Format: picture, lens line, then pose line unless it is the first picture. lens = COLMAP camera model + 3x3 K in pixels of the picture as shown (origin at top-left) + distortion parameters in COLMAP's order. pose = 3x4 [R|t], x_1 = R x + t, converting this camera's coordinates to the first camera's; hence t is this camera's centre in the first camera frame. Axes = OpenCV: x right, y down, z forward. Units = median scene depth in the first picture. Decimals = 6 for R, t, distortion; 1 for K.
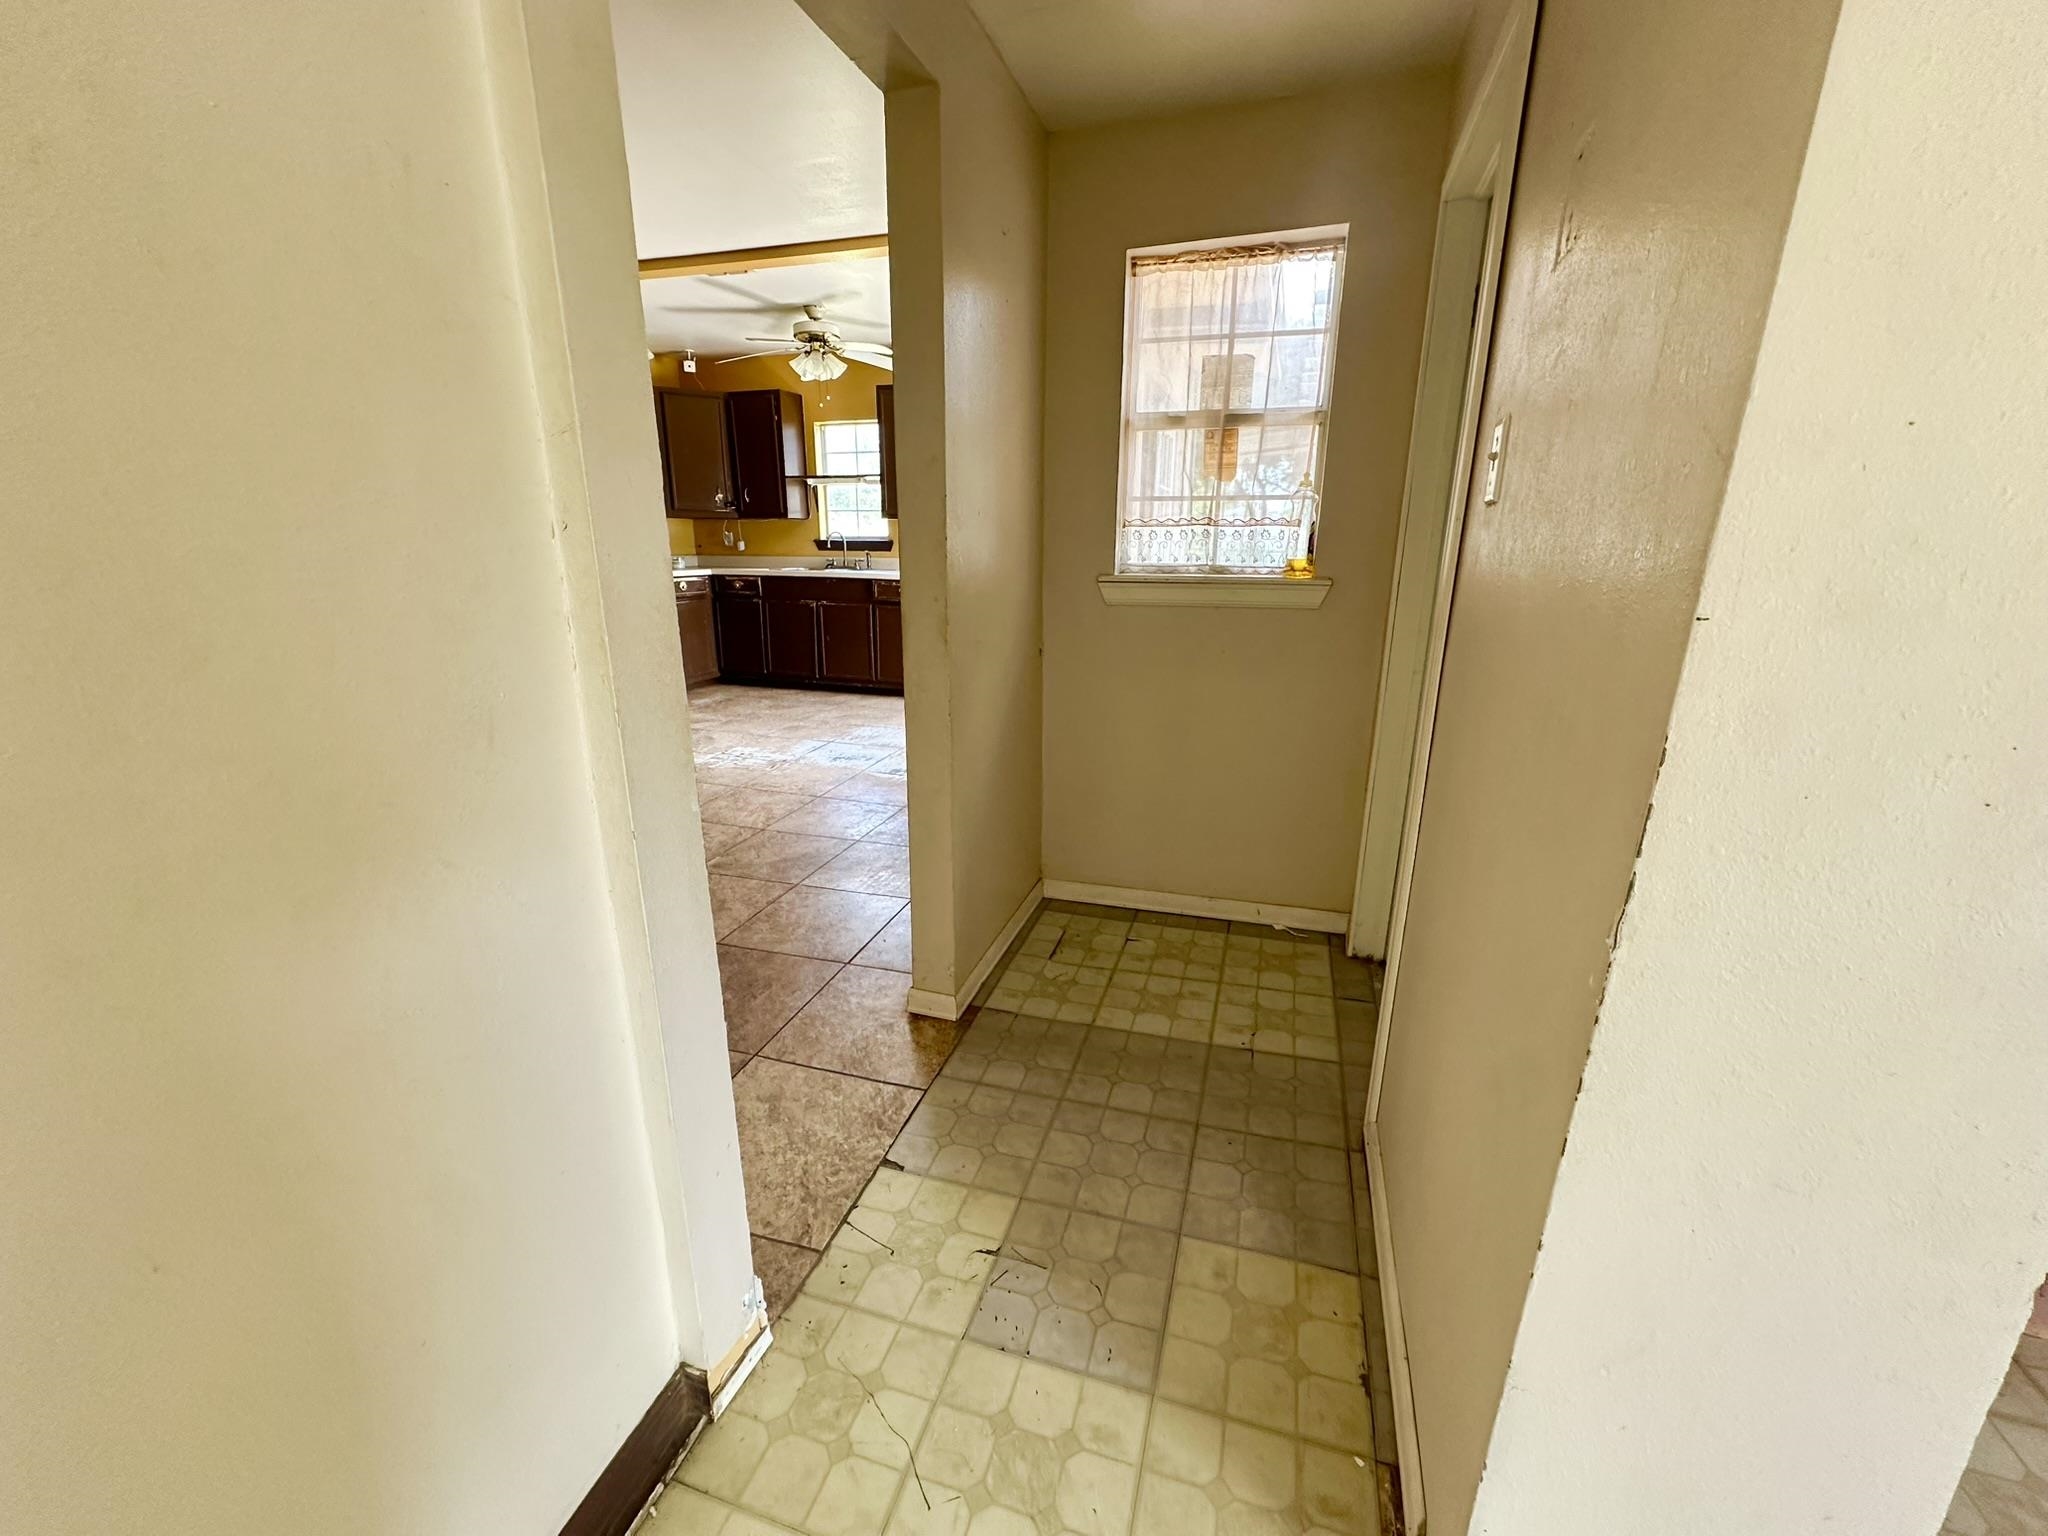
lens RADIAL K [[818.4, 0, 1025.0], [0, 818.4, 770.2], [0, 0, 1]] dist [-0.004071, 0.000593]
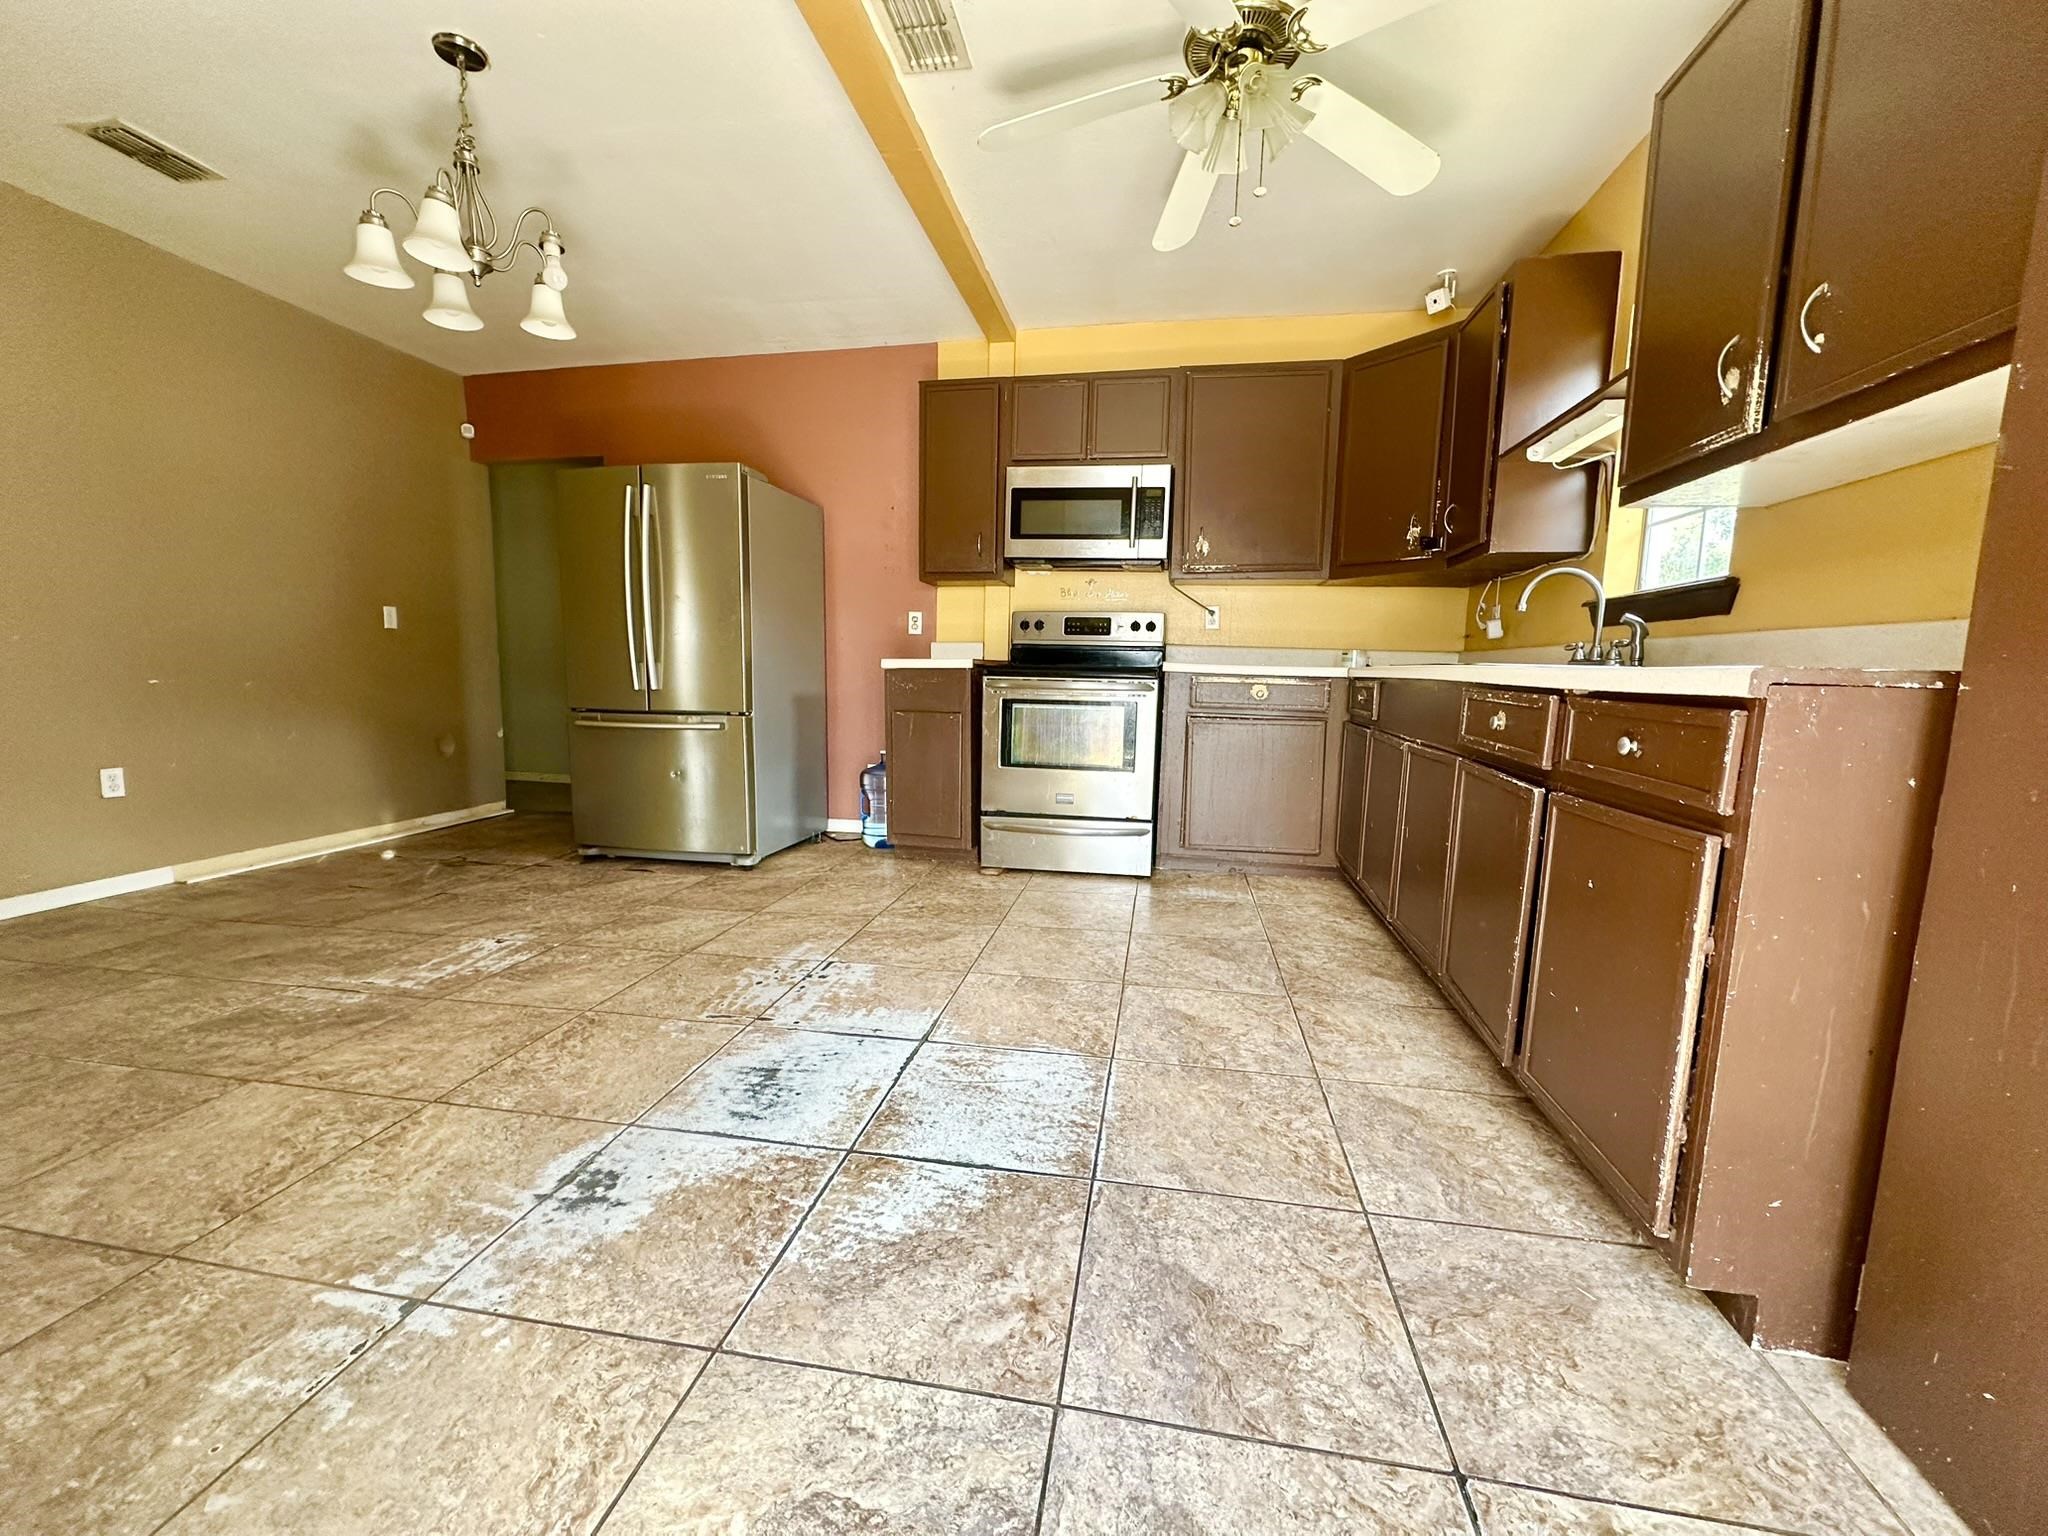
lens RADIAL K [[818.4, 0, 1024.4], [0, 818.4, 765.4], [0, 0, 1]] dist [-0.004071, 0.000593]
pose [[0.122029, 0.113353, -0.986032, 0.125099], [-0.295495, 0.952556, 0.072935, -0.172171], [0.947519, 0.282468, 0.149735, 0.784570]]
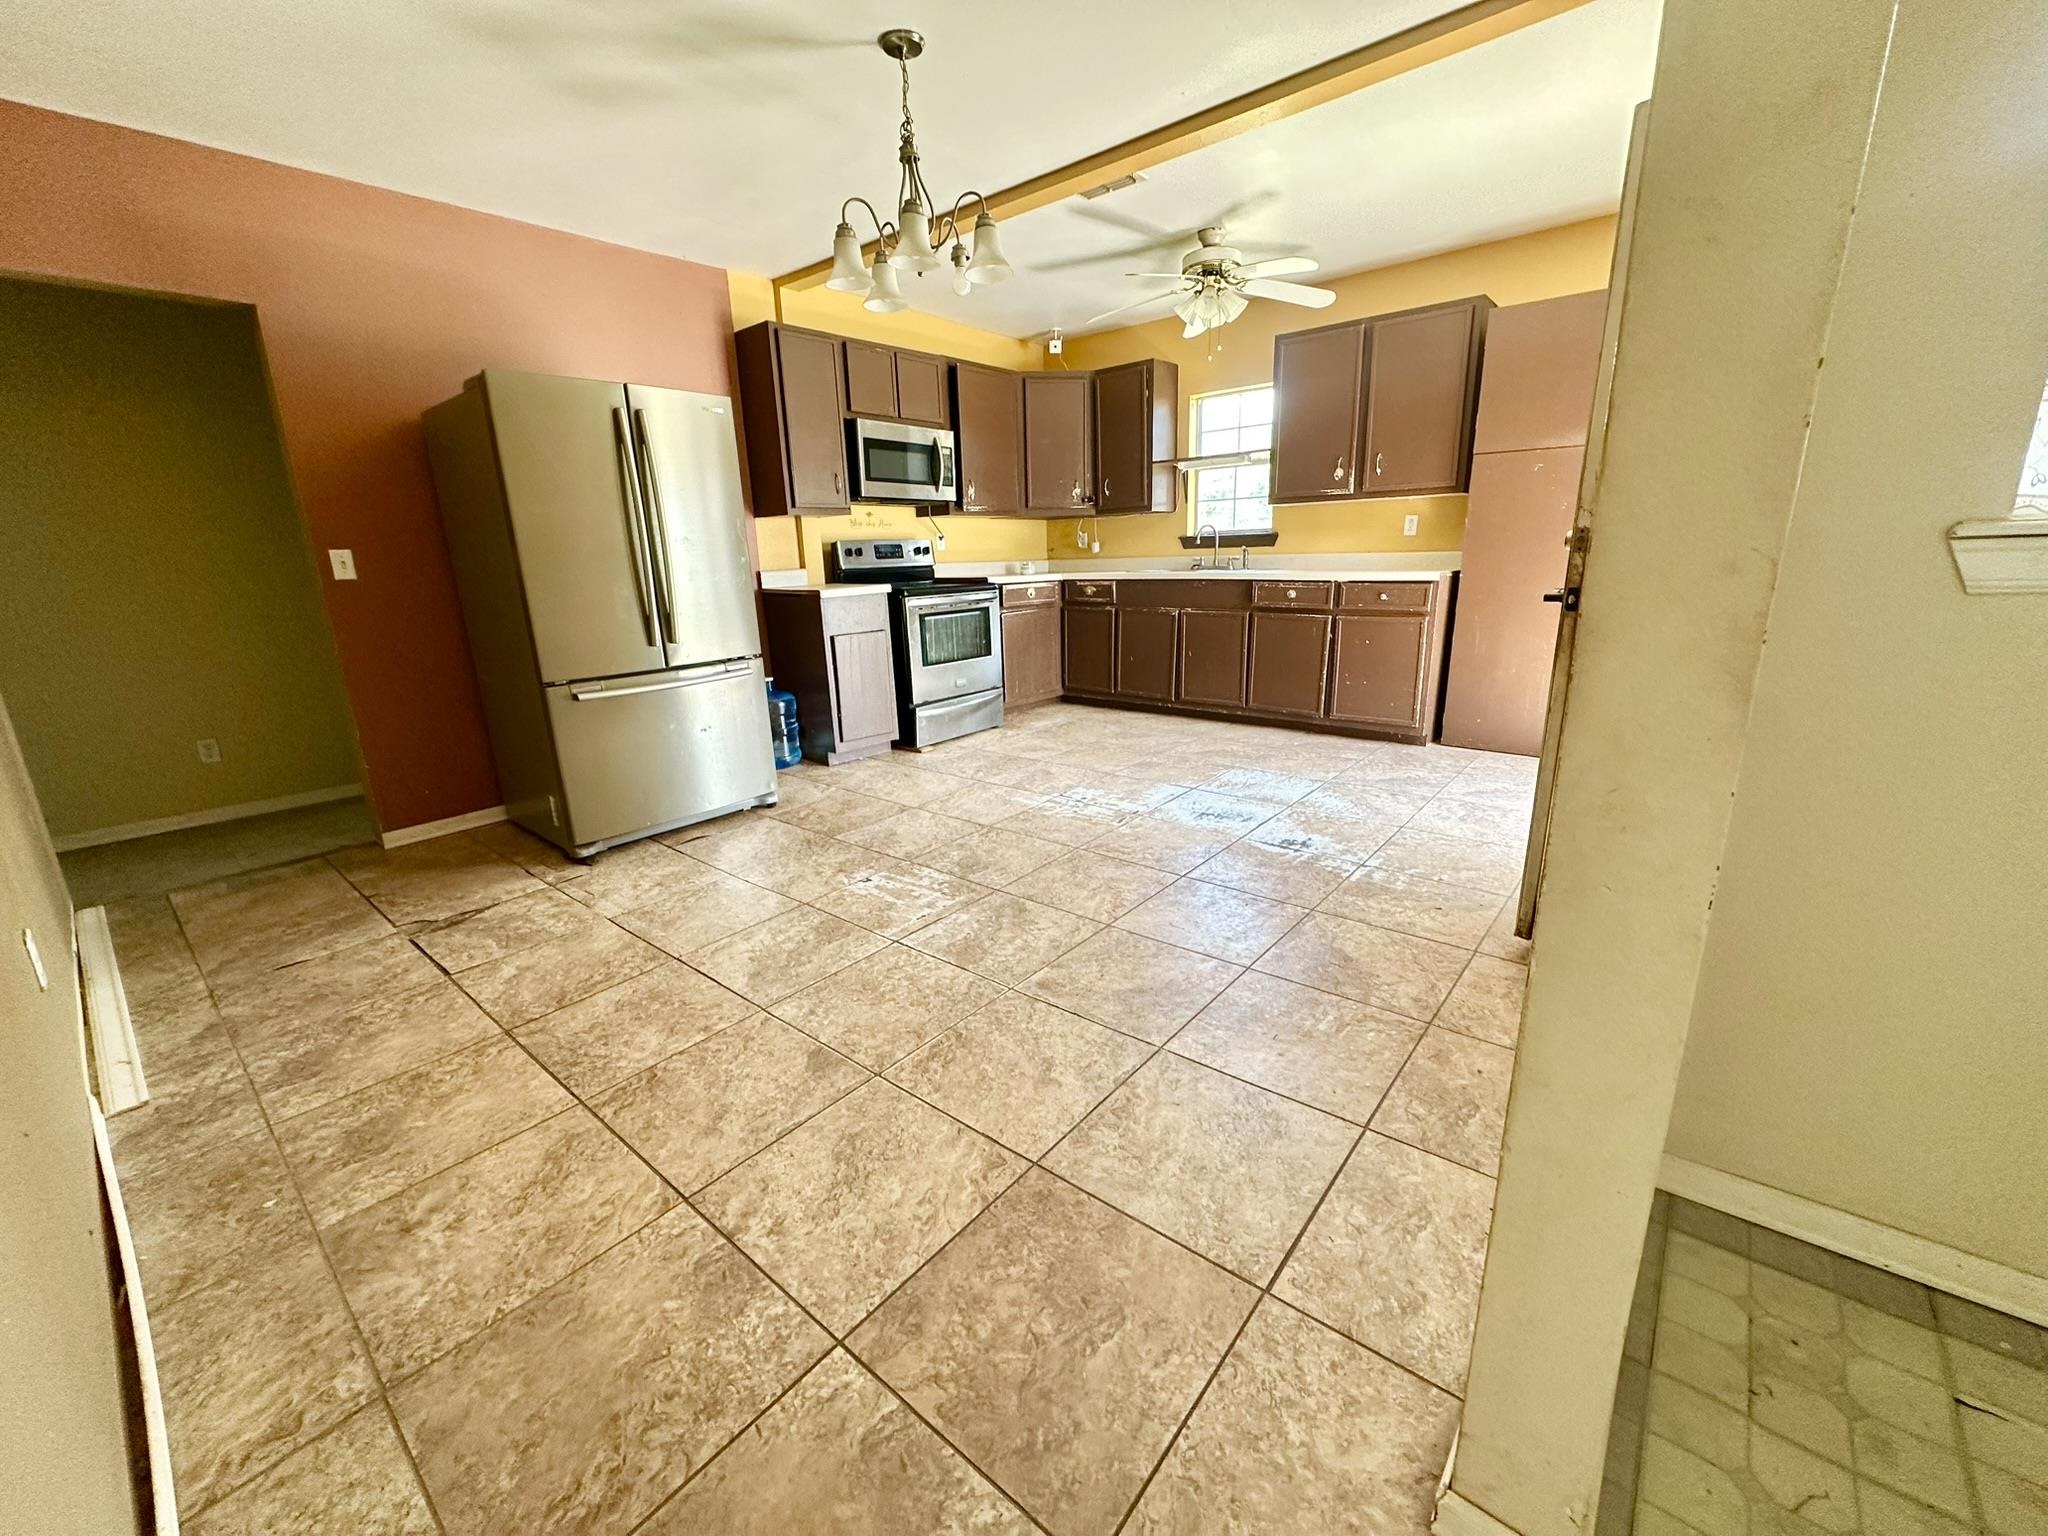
lens RADIAL K [[818.4, 0, 1029.5], [0, 818.4, 764.1], [0, 0, 1]] dist [-0.004071, 0.000593]
pose [[0.923981, 0.063491, -0.377132, -0.074726], [-0.071865, 0.997381, -0.008159, -0.033290], [0.375626, 0.034641, 0.926124, 0.187459]]
